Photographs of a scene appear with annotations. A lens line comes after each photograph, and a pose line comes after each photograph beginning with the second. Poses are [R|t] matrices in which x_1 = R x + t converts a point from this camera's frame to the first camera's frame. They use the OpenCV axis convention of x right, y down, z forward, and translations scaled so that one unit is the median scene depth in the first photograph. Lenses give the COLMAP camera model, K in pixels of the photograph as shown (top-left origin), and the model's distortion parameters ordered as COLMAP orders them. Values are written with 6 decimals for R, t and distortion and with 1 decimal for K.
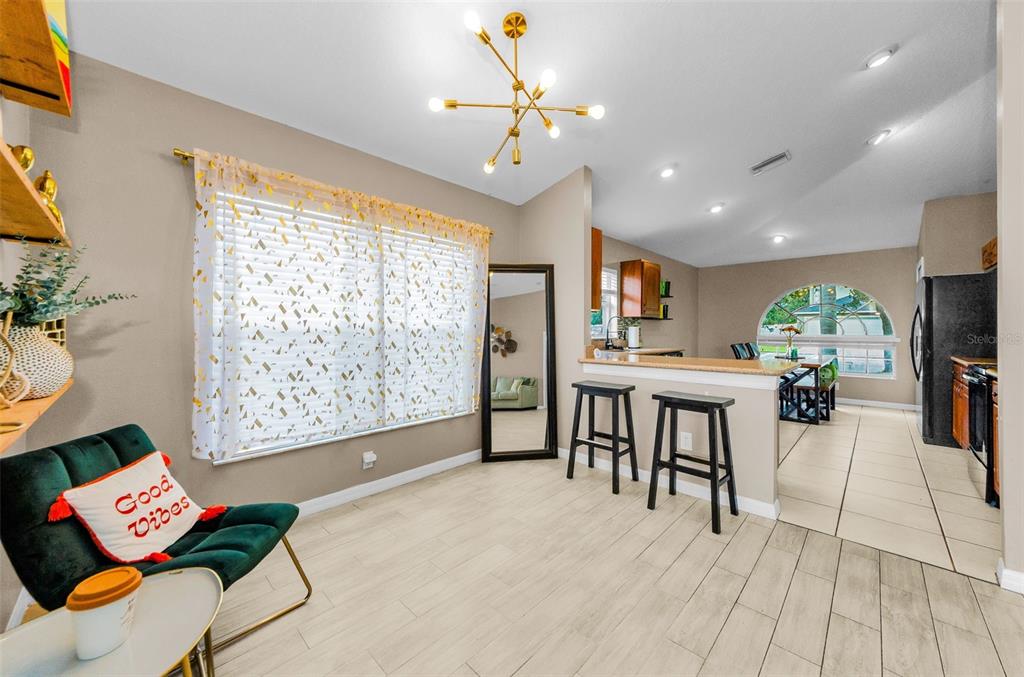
lens RADIAL K [[373.9, 0, 507.2], [0, 373.9, 323.2], [0, 0, 1]] dist [0.001232, 0.000091]
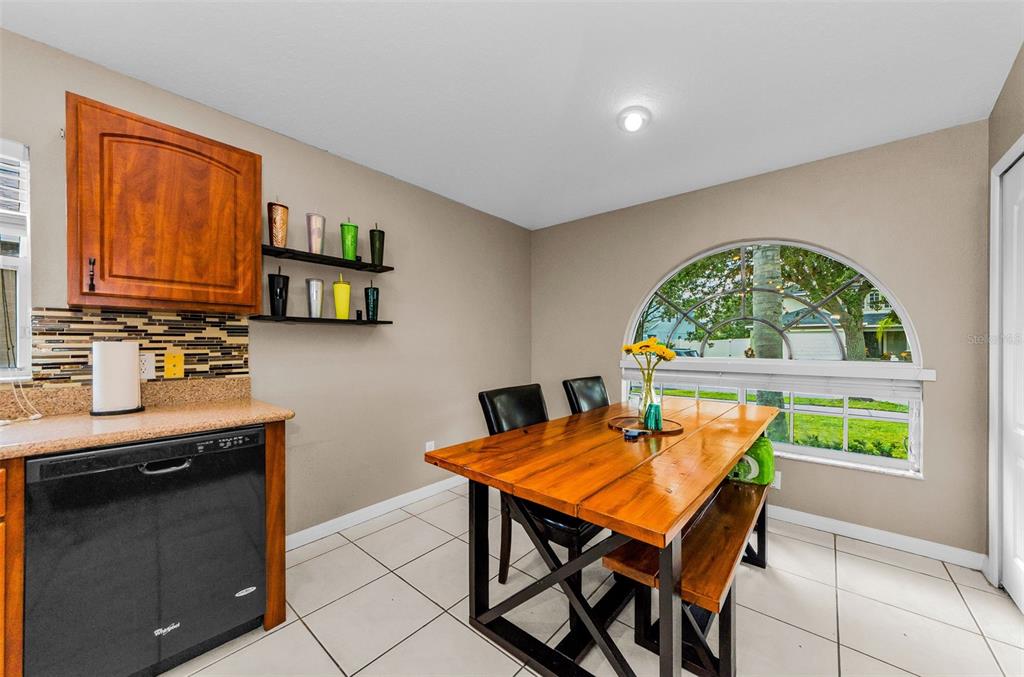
lens RADIAL K [[371.3, 0, 508.3], [0, 371.3, 351.2], [0, 0, 1]] dist [0.000144, 0.000106]
pose [[0.998710, -0.001665, 0.050752, 1.144045], [-0.000259, 0.999282, 0.037877, 0.010651], [-0.050779, -0.037841, 0.997993, 1.228073]]
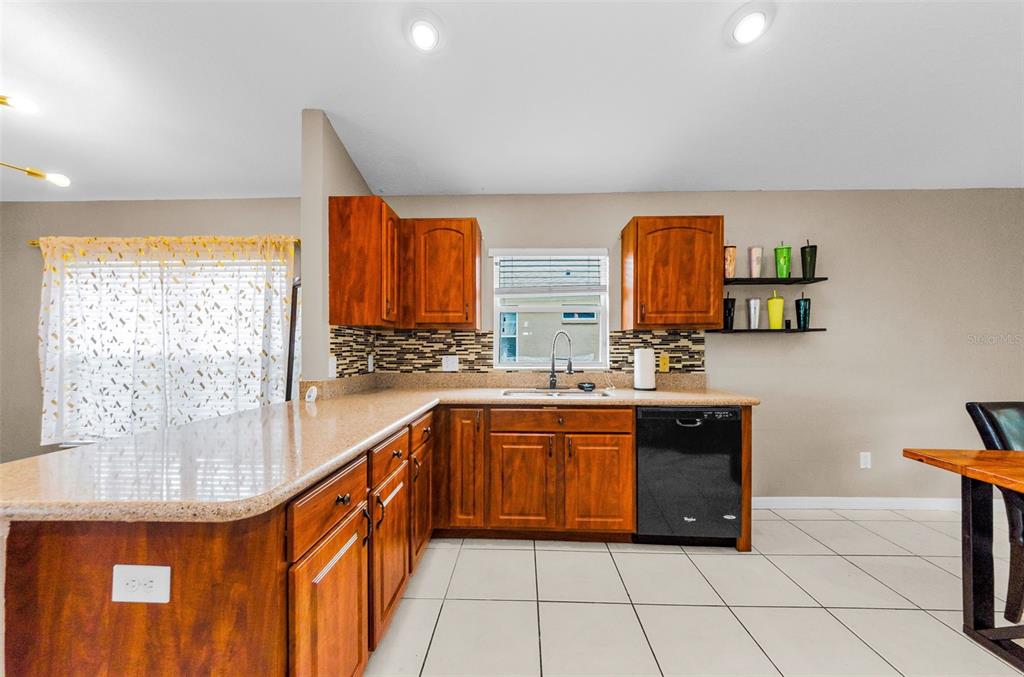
lens RADIAL K [[371.3, 0, 508.3], [0, 371.3, 351.2], [0, 0, 1]] dist [0.000144, 0.000106]
pose [[0.678151, 0.001450, -0.734921, 1.062148], [0.016481, 0.999717, 0.017180, 0.001506], [0.734737, -0.023763, 0.677935, 0.916262]]
